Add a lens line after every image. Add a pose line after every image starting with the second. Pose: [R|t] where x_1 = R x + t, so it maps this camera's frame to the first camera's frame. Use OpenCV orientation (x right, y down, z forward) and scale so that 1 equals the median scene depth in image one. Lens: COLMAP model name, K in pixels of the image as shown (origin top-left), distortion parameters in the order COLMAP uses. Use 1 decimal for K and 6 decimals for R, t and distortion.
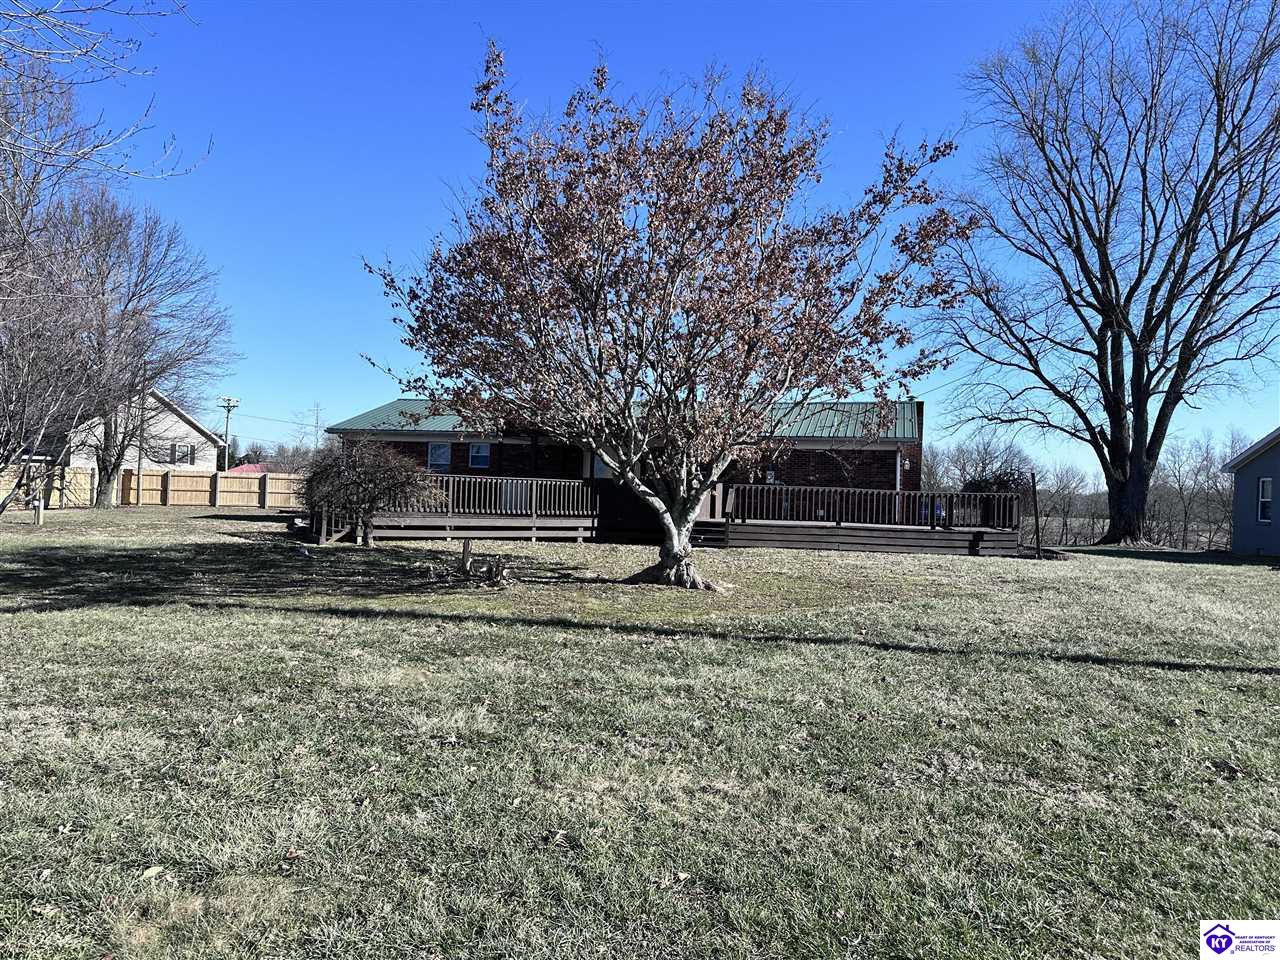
lens RADIAL K [[917.6, 0, 642.0], [0, 917.6, 483.3], [0, 0, 1]] dist [0.083323, -0.110045]
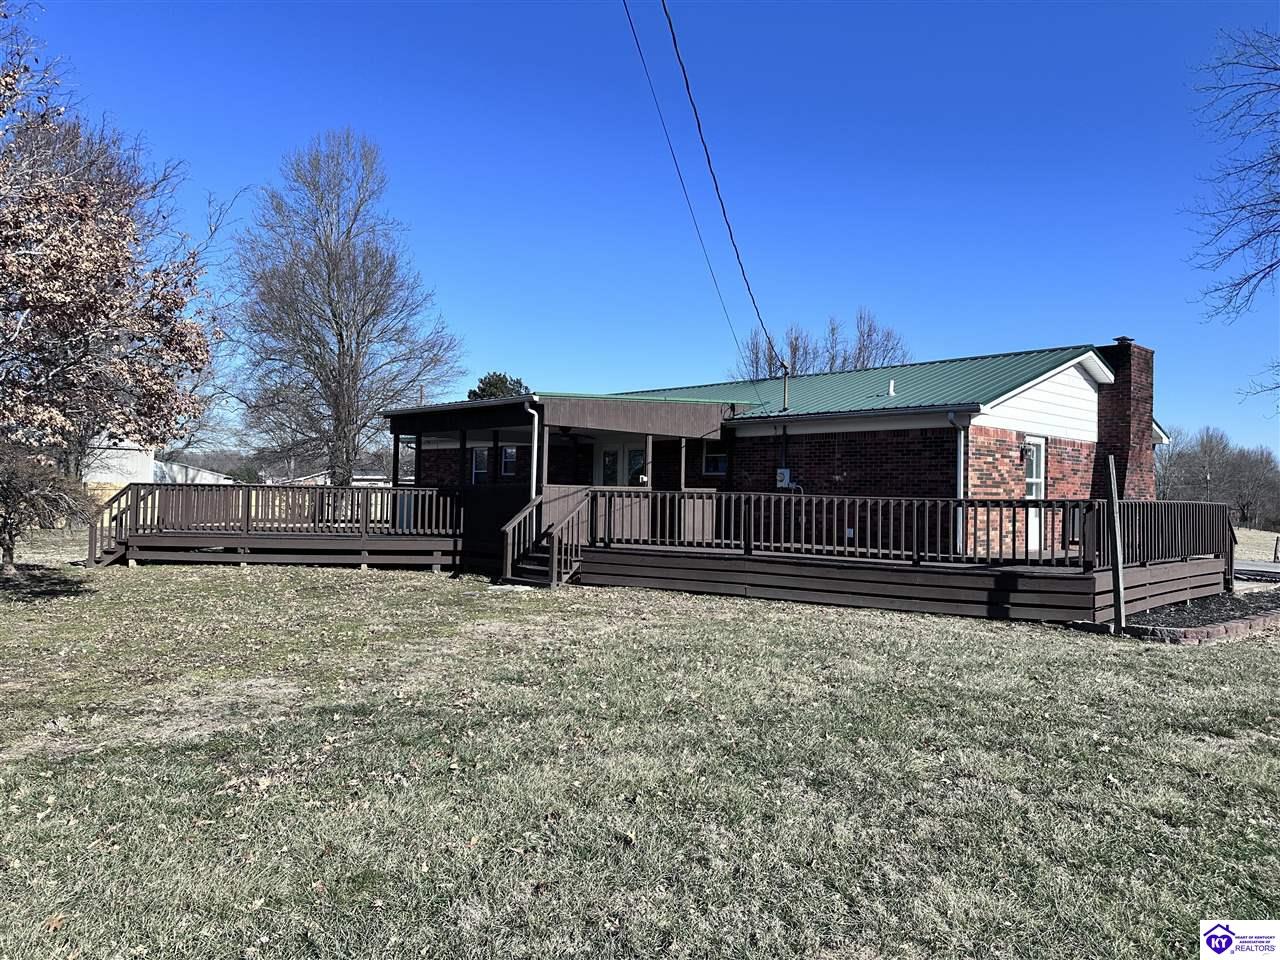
lens RADIAL K [[917.6, 0, 638.2], [0, 917.6, 479.4], [0, 0, 1]] dist [0.083323, -0.110045]
pose [[0.840918, -0.023372, -0.540657, 0.477591], [0.014858, 0.999687, -0.020105, 0.006747], [0.540958, 0.008874, 0.841003, 0.451848]]
